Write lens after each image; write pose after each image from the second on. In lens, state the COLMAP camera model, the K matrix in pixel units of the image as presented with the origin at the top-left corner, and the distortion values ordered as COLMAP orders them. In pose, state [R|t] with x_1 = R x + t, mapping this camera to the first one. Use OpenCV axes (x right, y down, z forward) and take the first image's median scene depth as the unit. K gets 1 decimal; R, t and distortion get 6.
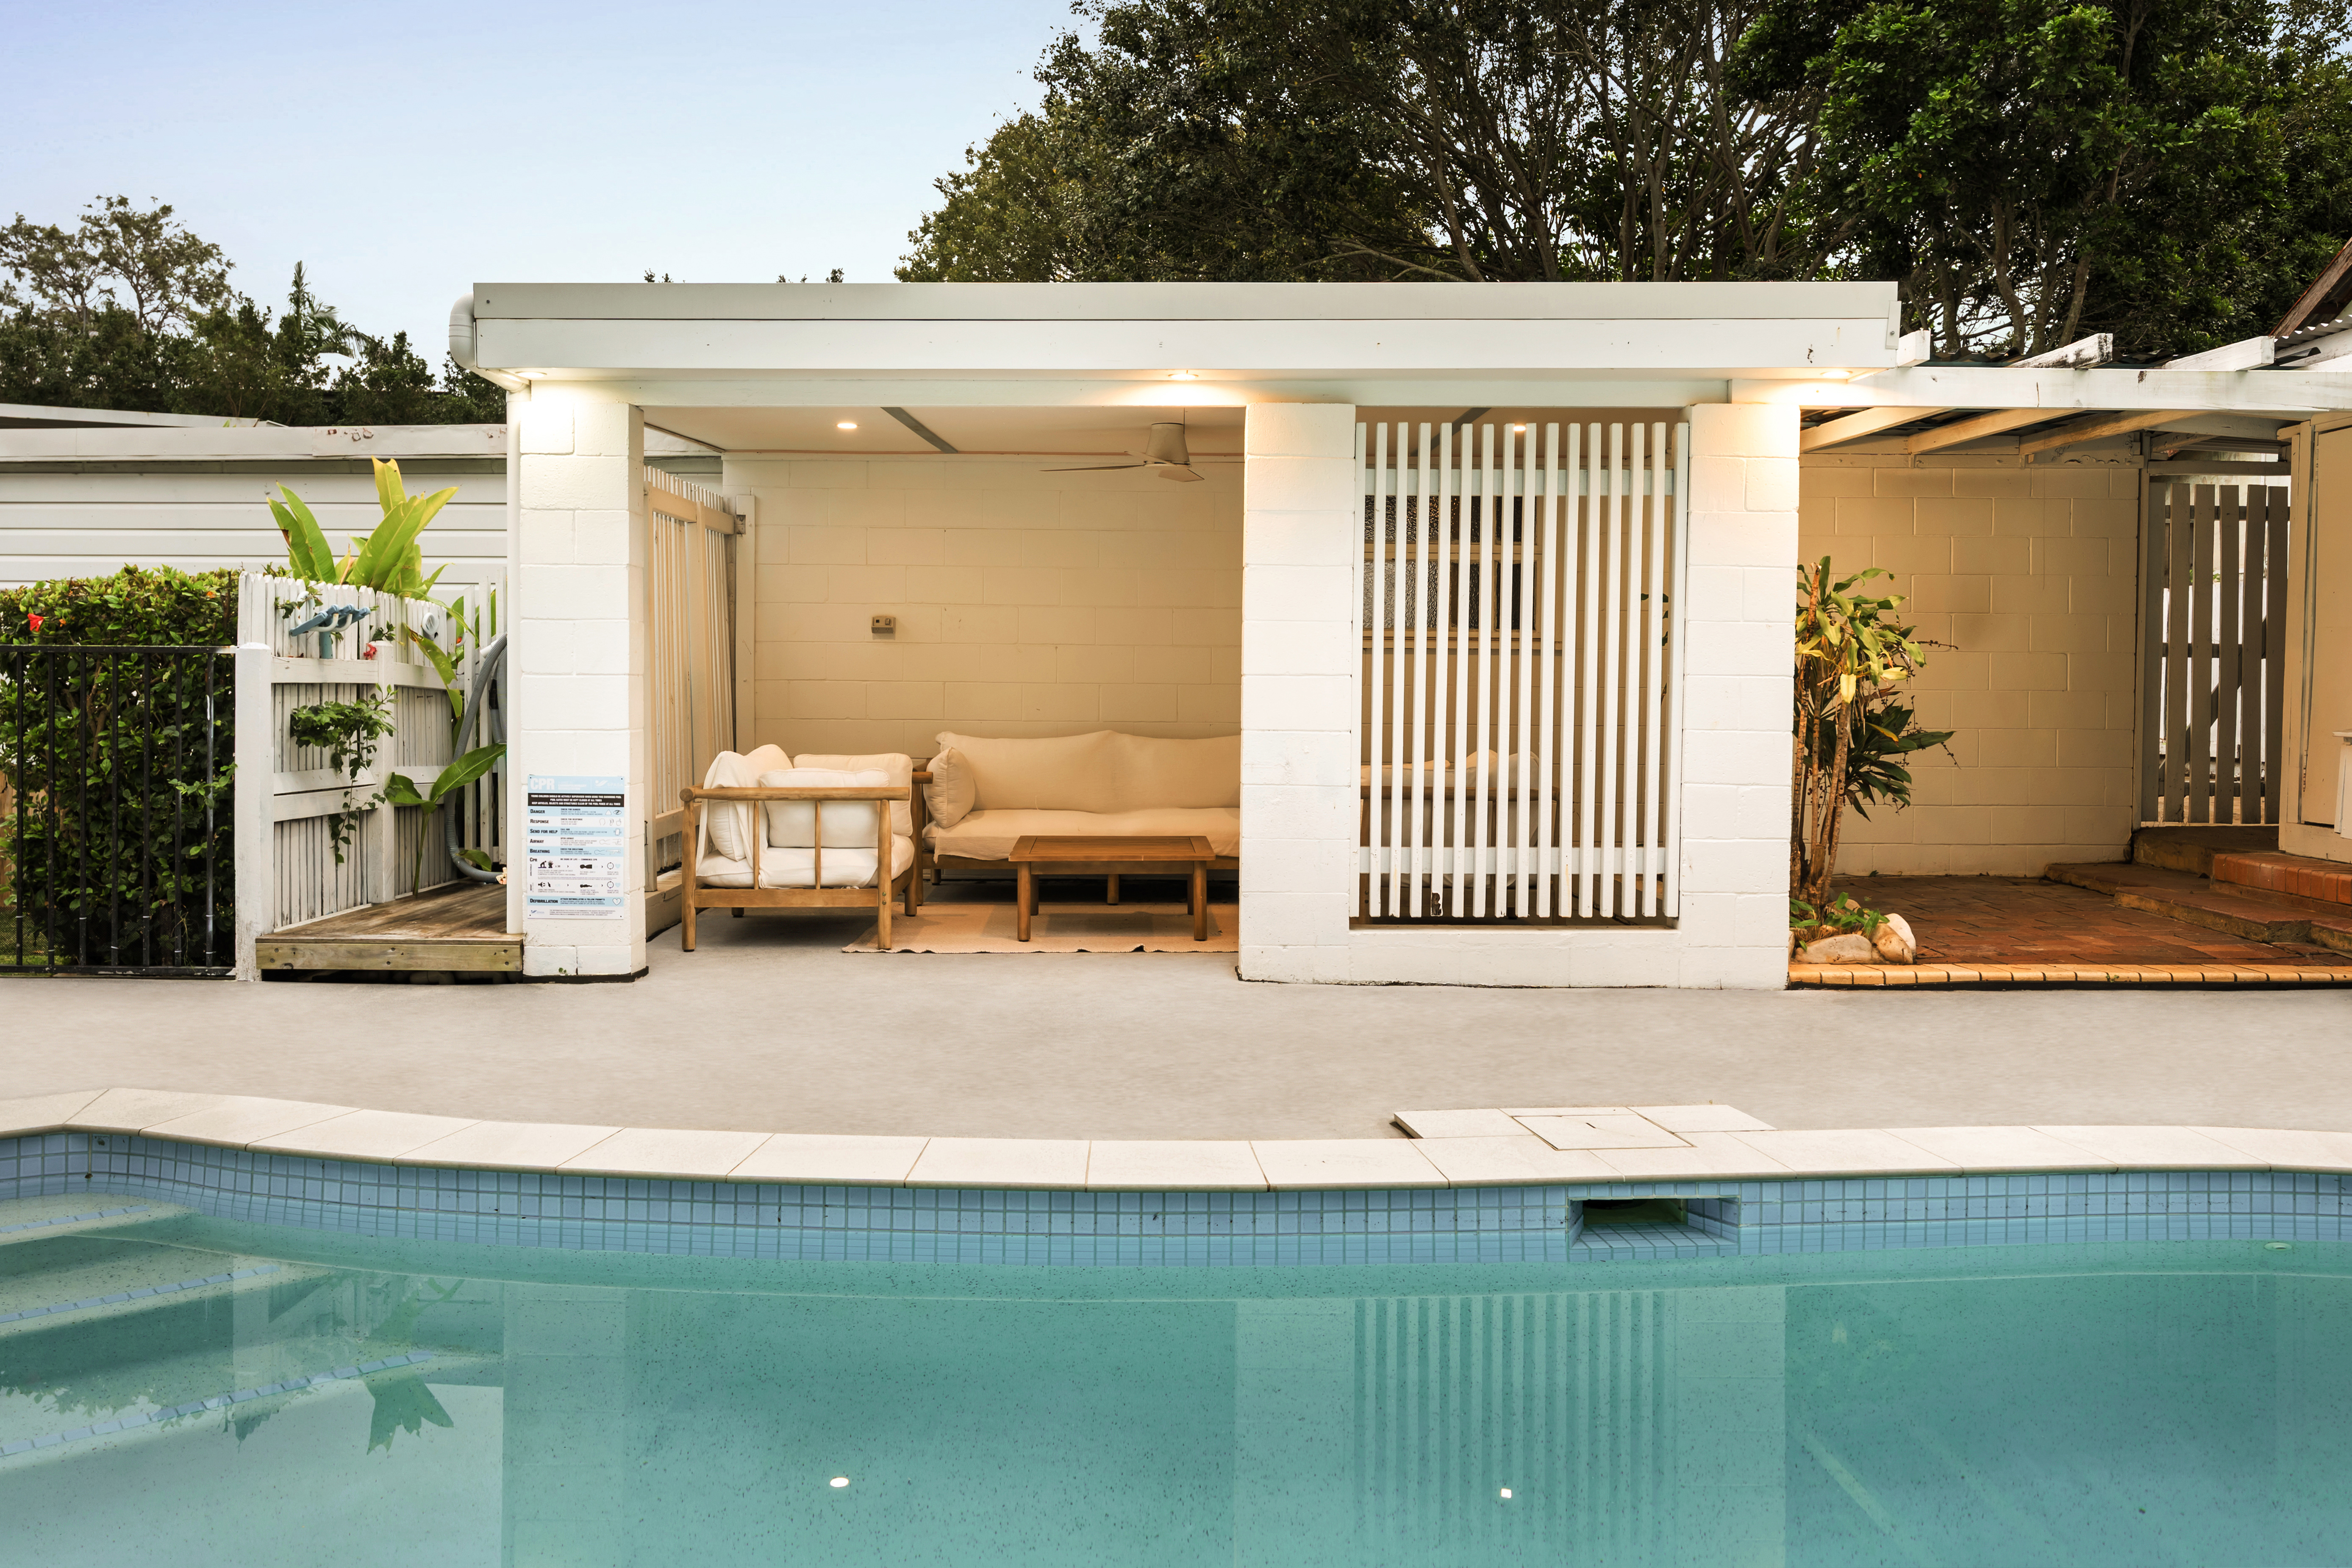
lens RADIAL K [[1720.8, 0, 1176.0], [0, 1720.8, 784.0], [0, 0, 1]] dist [-0.006212, -0.005066]
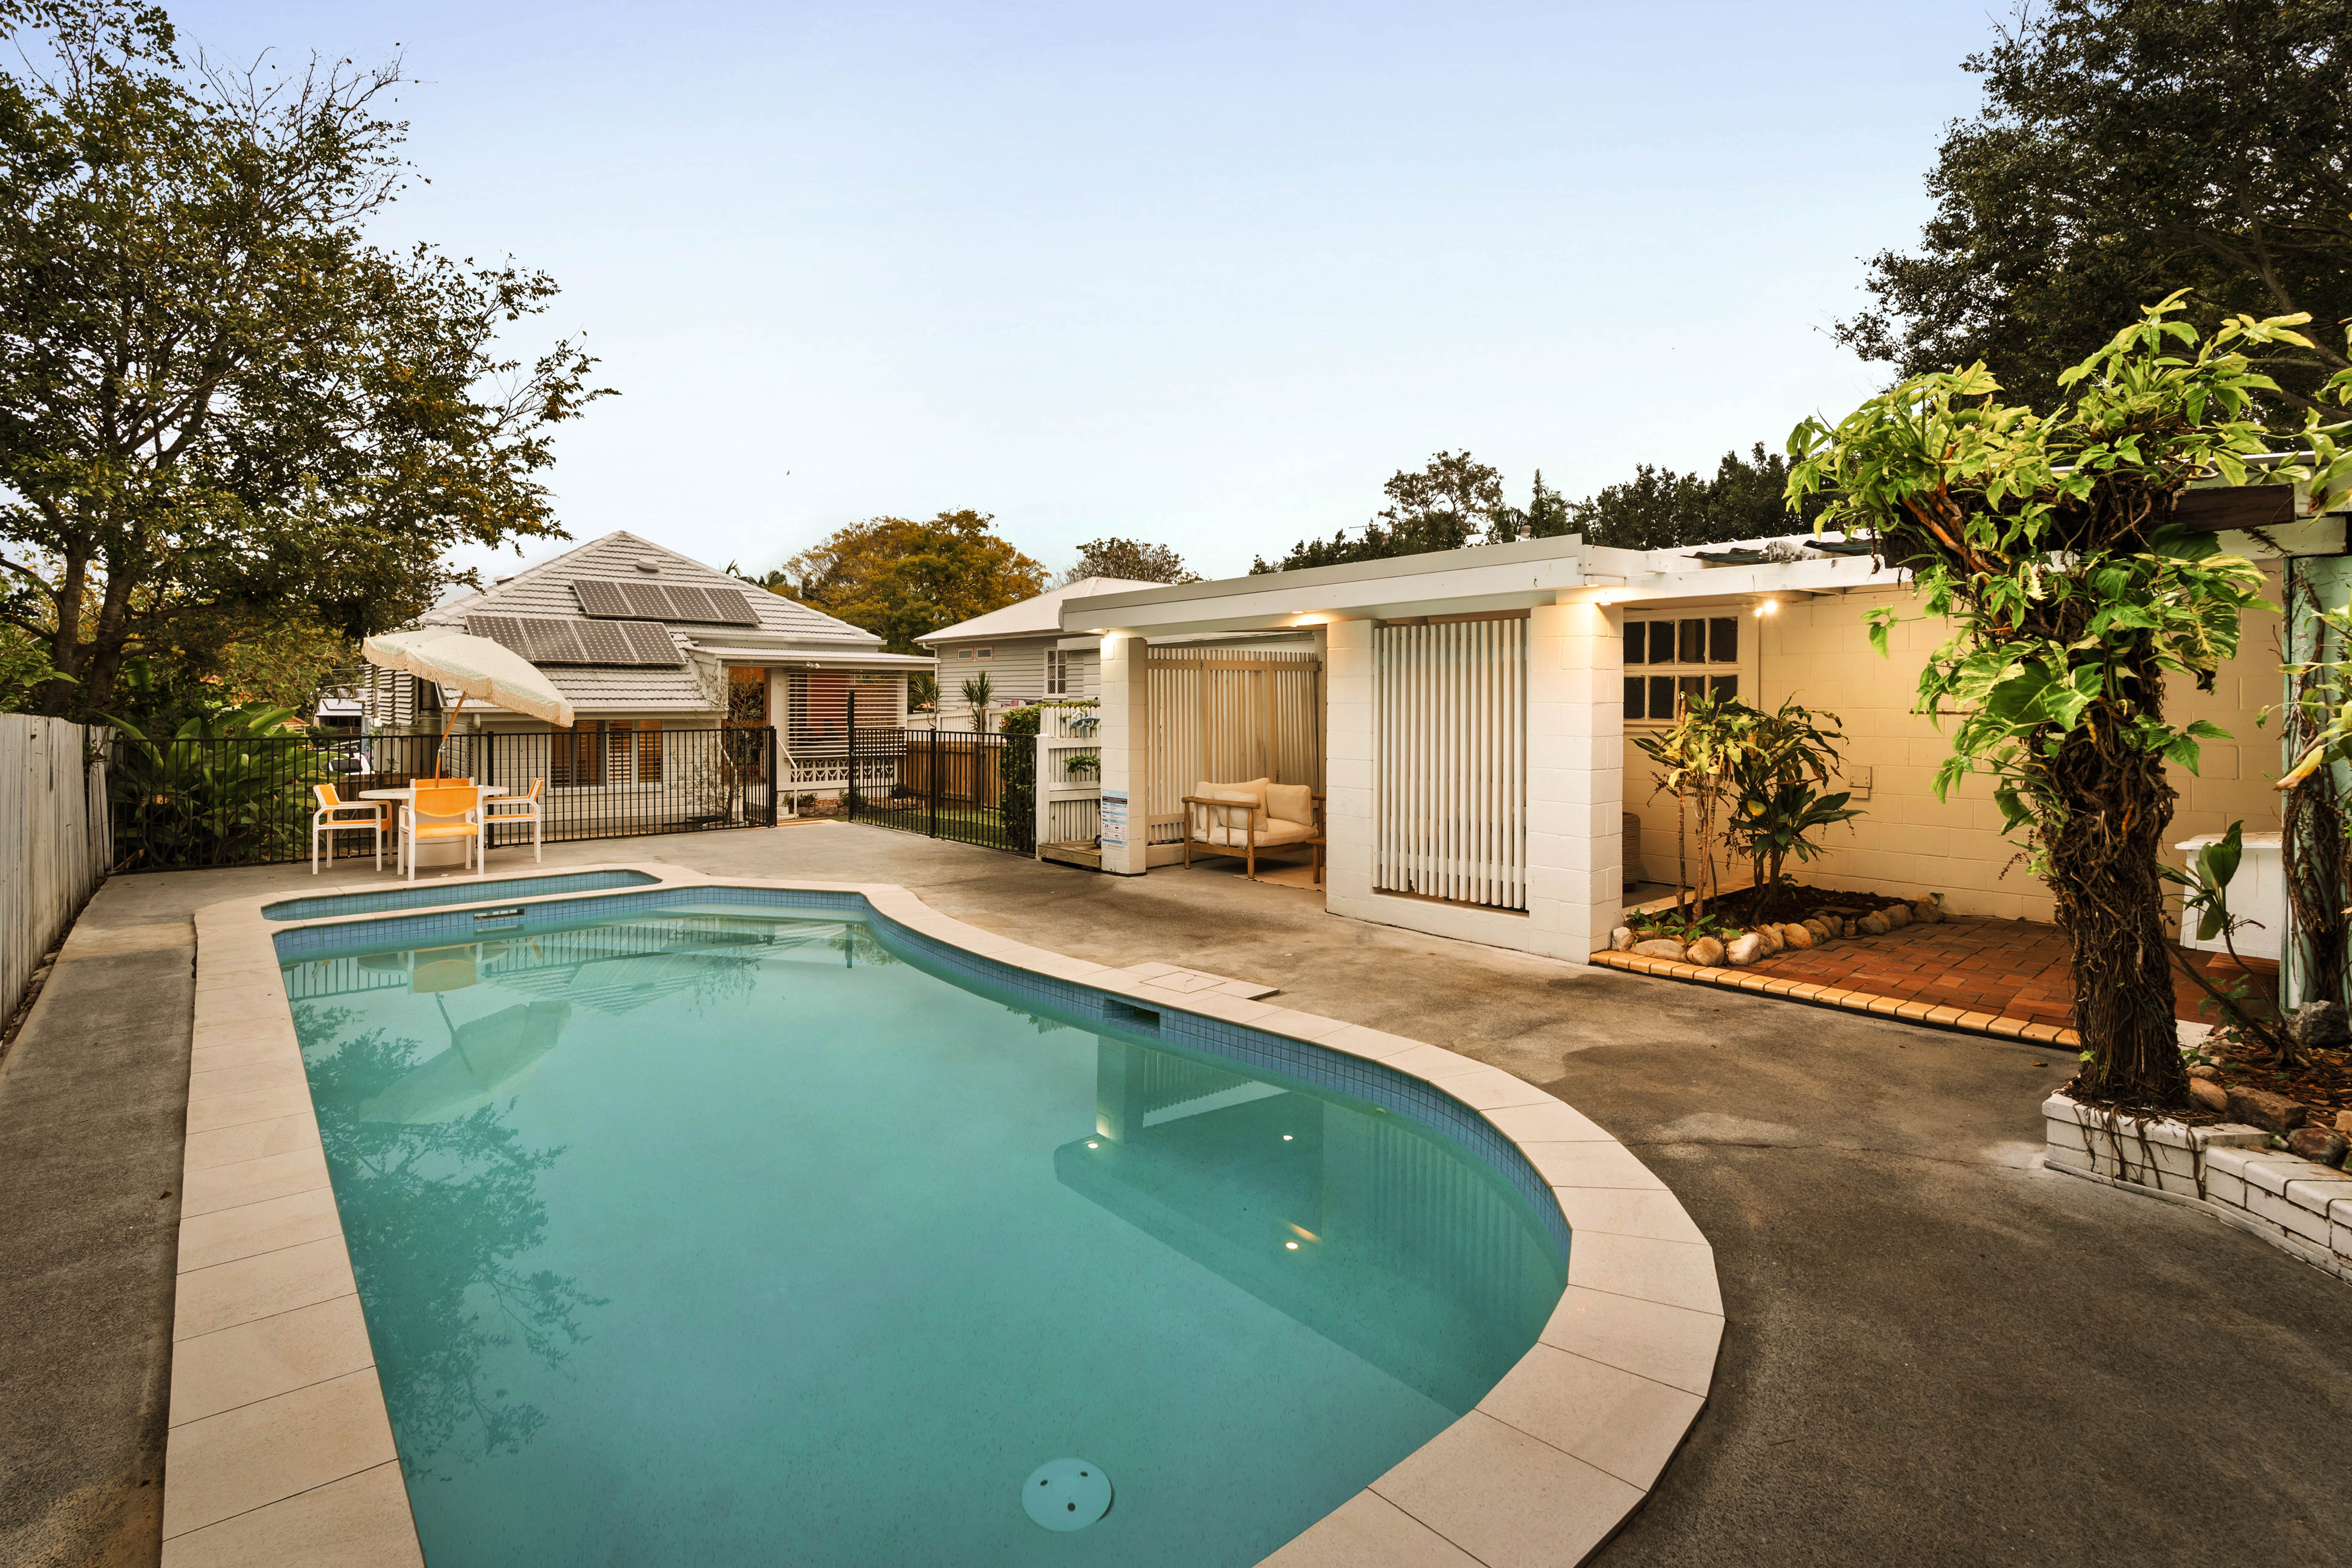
lens RADIAL K [[1112.1, 0, 1180.0], [0, 1112.1, 715.2], [0, 0, 1]] dist [0.001506, 0.000141]
pose [[0.660978, 0.004142, -0.750394, 0.875674], [-0.041577, 0.998651, -0.031111, -0.064122], [0.749253, 0.051763, 0.660258, 0.019883]]
